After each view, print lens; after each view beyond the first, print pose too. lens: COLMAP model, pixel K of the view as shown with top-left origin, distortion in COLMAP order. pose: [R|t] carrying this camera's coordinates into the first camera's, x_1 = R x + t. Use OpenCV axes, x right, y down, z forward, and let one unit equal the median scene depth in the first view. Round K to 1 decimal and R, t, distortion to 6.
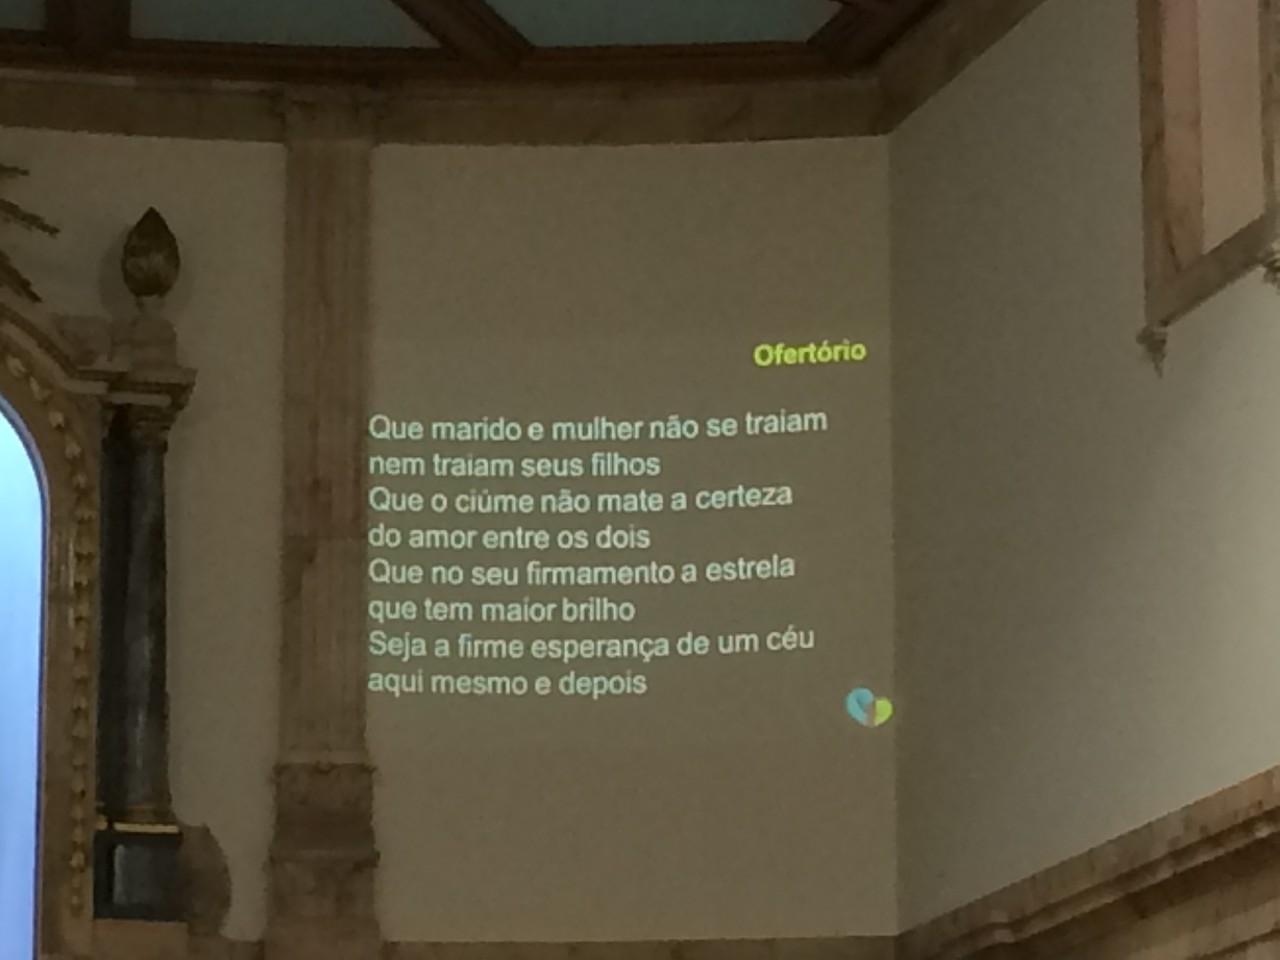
lens RADIAL K [[5393.5, 0, 640.8], [0, 5393.5, 481.3], [0, 0, 1]] dist [0.008948, -1.979493]
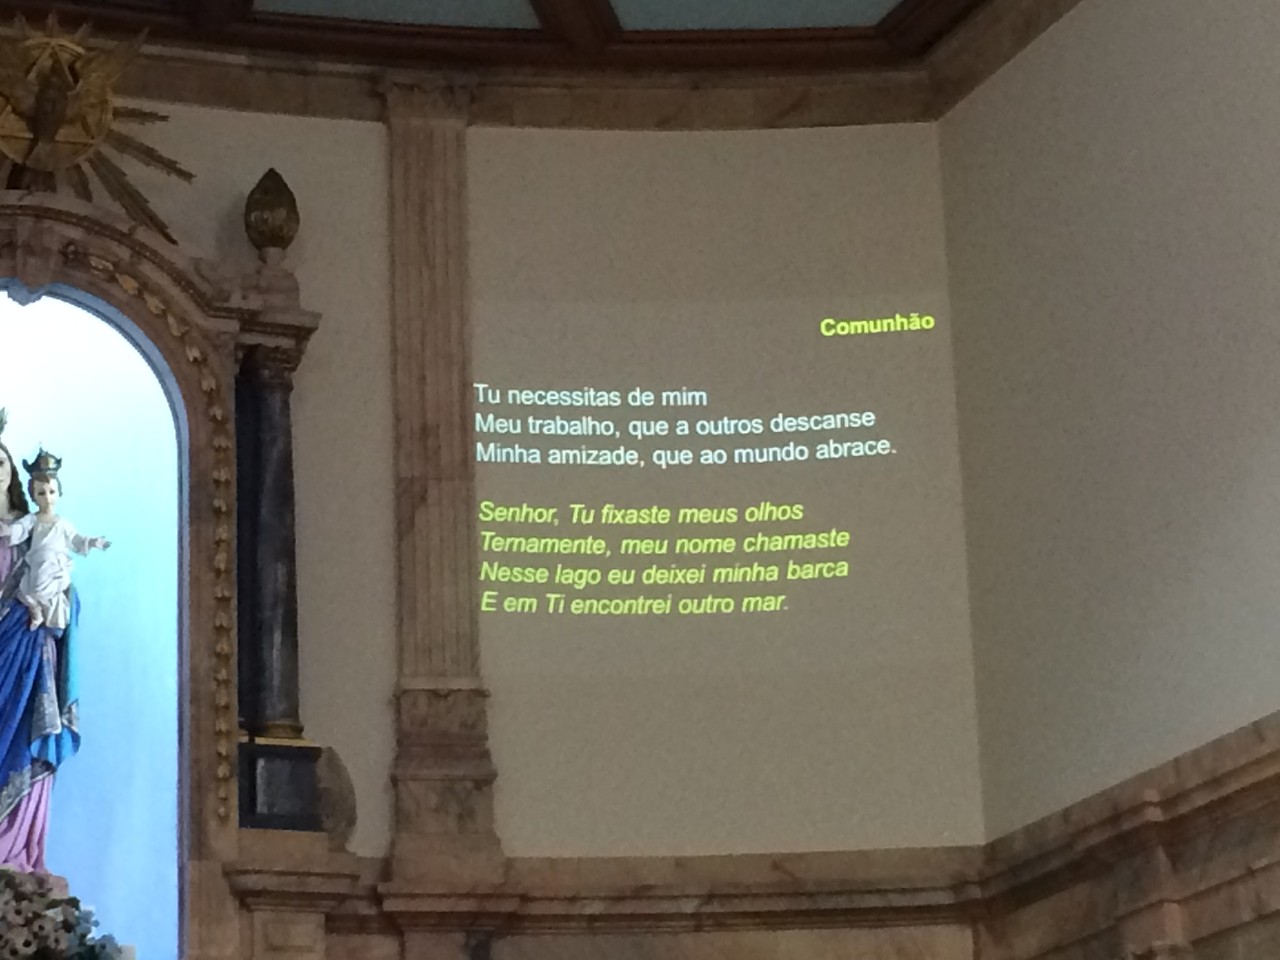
lens RADIAL K [[3658.1, 0, 637.5], [0, 3658.1, 477.0], [0, 0, 1]] dist [0.031186, 1.449324]
pose [[0.992115, 0.001321, 0.125324, -0.110856], [0.009839, 0.996037, -0.088392, 0.075081], [-0.124944, 0.088928, 0.988170, 0.288422]]
